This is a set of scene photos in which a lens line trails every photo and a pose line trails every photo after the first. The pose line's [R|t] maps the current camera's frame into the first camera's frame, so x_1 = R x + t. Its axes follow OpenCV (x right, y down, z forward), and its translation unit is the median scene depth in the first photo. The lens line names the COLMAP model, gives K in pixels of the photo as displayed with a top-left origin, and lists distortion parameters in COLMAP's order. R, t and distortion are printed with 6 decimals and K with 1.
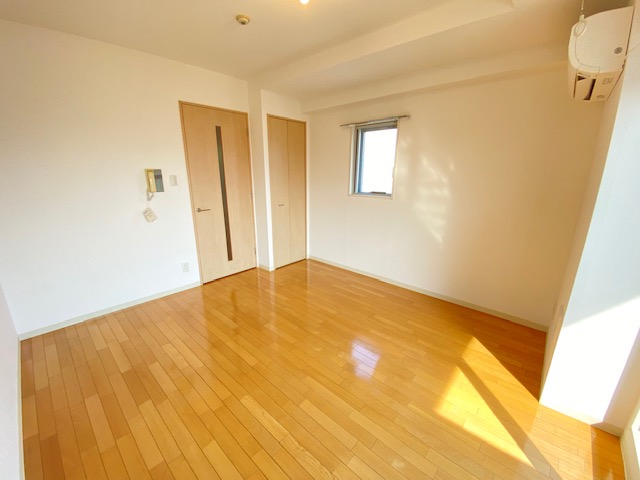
lens RADIAL K [[258.4, 0, 318.7], [0, 258.4, 241.8], [0, 0, 1]] dist [0.019820, -0.020814]
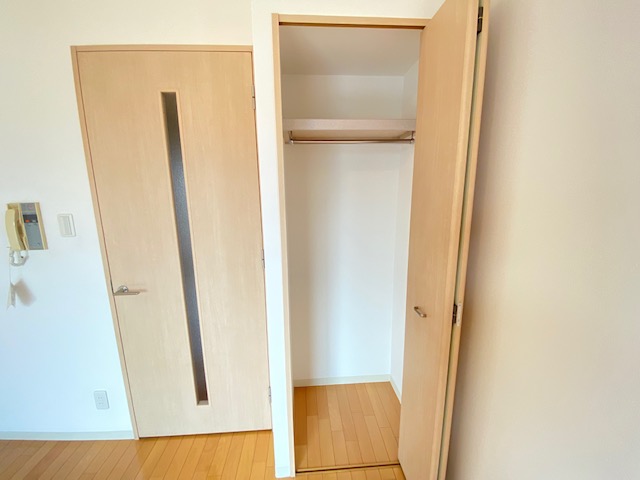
lens RADIAL K [[258.4, 0, 318.7], [0, 258.4, 241.8], [0, 0, 1]] dist [0.019820, -0.020814]
pose [[0.726560, 0.112399, -0.677847, 0.078471], [-0.164712, 0.986256, -0.013010, -0.276232], [0.667068, 0.121102, 0.735088, 0.967777]]
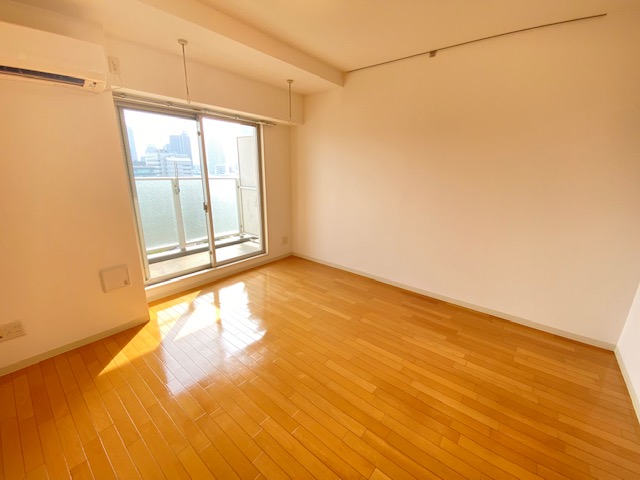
lens RADIAL K [[258.4, 0, 318.7], [0, 258.4, 241.8], [0, 0, 1]] dist [0.019820, -0.020814]
pose [[-0.998280, -0.006511, -0.058270, -0.008440], [-0.035277, 0.860507, 0.508216, -0.313374], [0.046832, 0.509397, -0.859256, 1.191569]]
